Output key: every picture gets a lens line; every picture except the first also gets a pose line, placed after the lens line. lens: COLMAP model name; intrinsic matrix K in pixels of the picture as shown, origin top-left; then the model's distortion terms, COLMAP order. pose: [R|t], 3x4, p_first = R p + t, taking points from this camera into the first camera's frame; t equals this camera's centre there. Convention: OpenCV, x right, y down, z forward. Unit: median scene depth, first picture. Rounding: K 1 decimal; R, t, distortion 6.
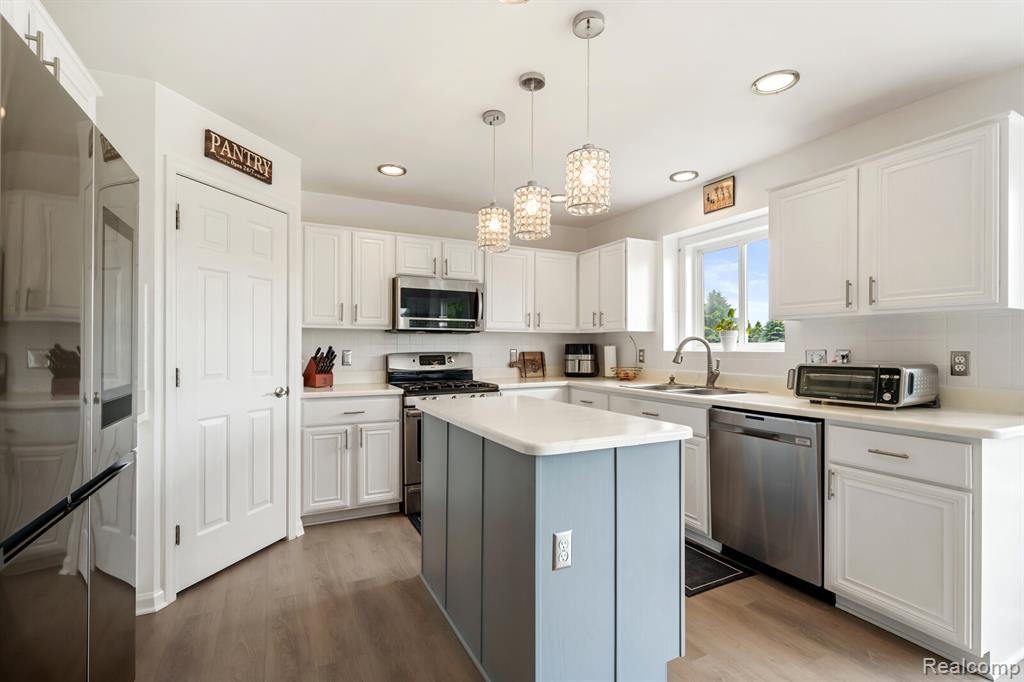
lens RADIAL K [[469.5, 0, 509.9], [0, 469.5, 348.2], [0, 0, 1]] dist [-0.004169, 0.002407]
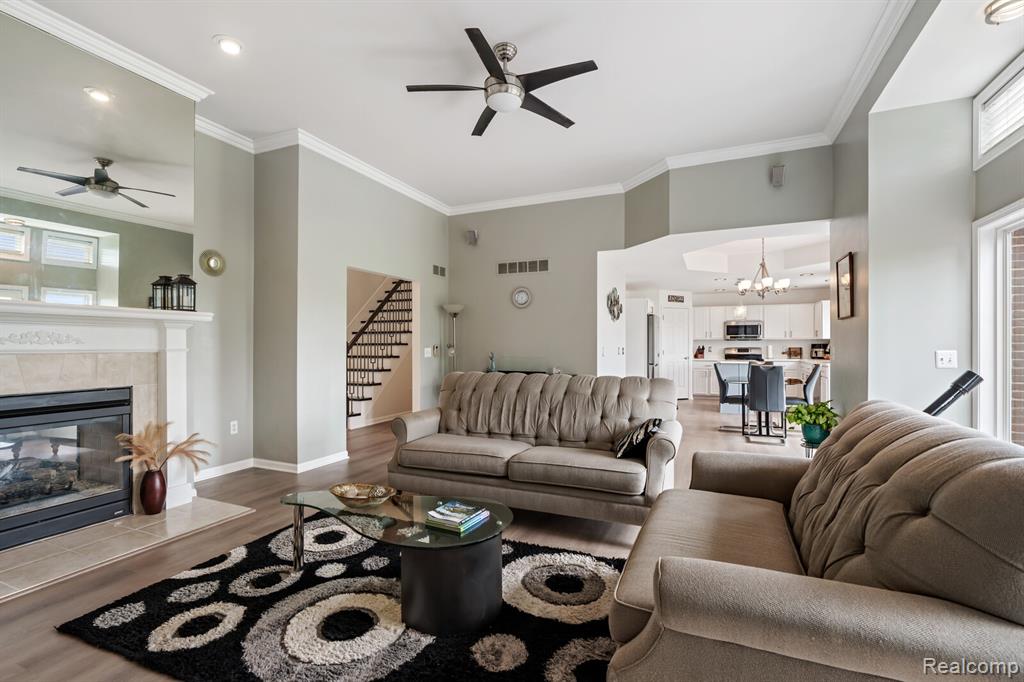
lens RADIAL K [[469.5, 0, 505.3], [0, 469.5, 345.8], [0, 0, 1]] dist [-0.004169, 0.002407]
pose [[0.635392, -0.003125, -0.772184, 1.121016], [0.001156, 0.999995, -0.003096, 0.005807], [0.772189, 0.001075, 0.635392, -1.881994]]
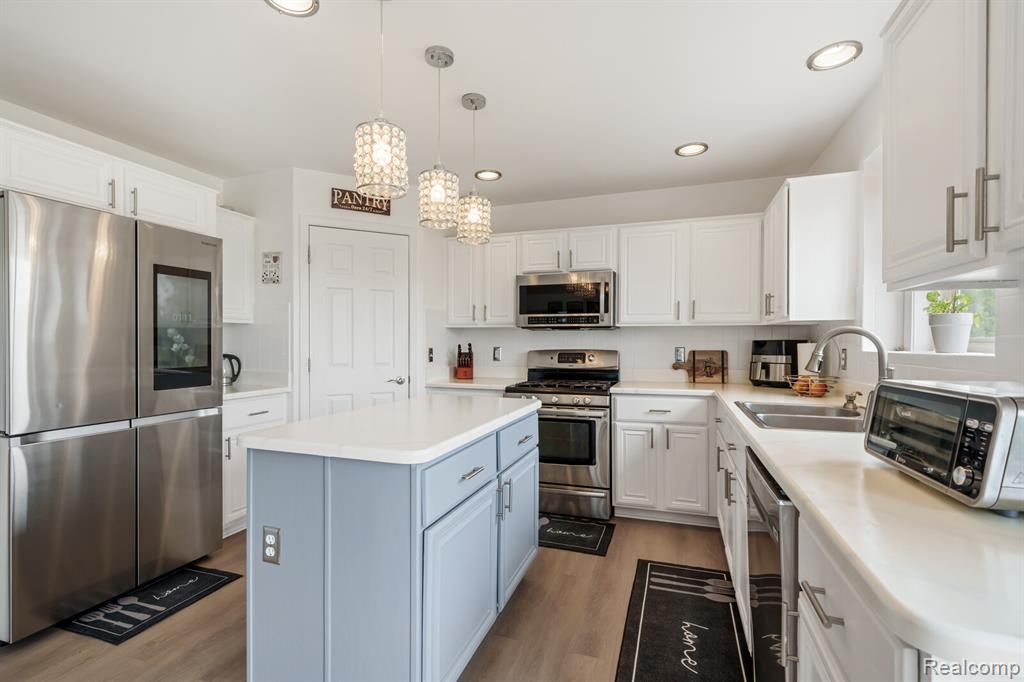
lens RADIAL K [[469.5, 0, 504.3], [0, 469.5, 334.2], [0, 0, 1]] dist [-0.004169, 0.002407]
pose [[0.693482, -0.013487, -0.720348, 0.463725], [-0.004819, 0.999716, -0.023358, 0.000107], [0.720458, 0.019670, 0.693219, 0.263520]]
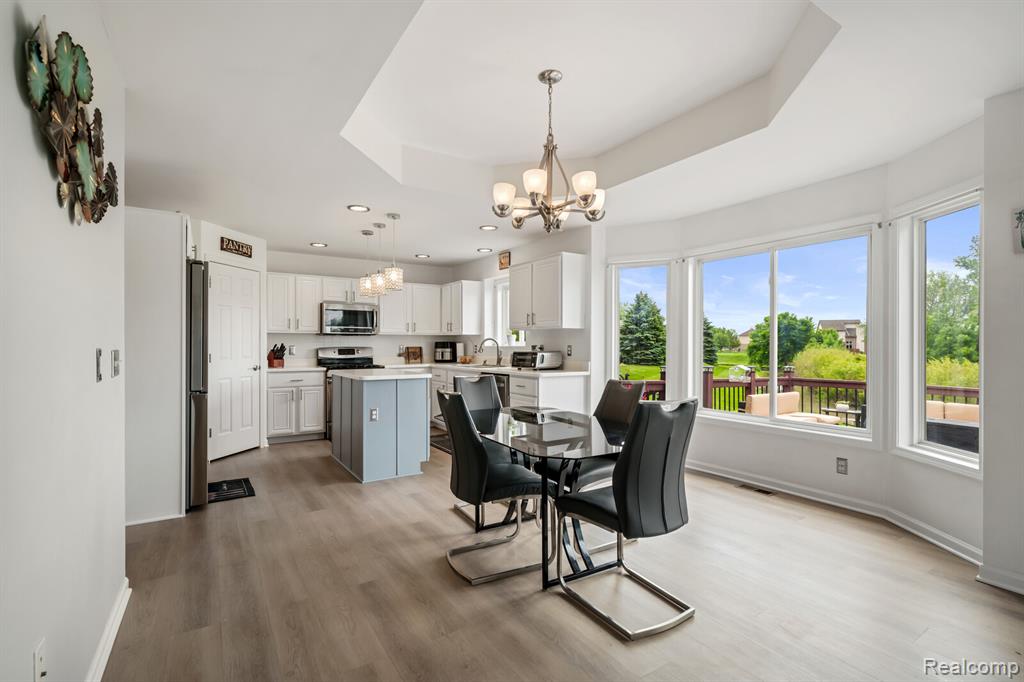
lens RADIAL K [[469.5, 0, 510.9], [0, 469.5, 346.6], [0, 0, 1]] dist [-0.004169, 0.002407]
pose [[0.993720, -0.000948, 0.111890, 0.241553], [0.000666, 0.999997, 0.002556, 0.003859], [-0.111892, -0.002466, 0.993717, -0.754898]]
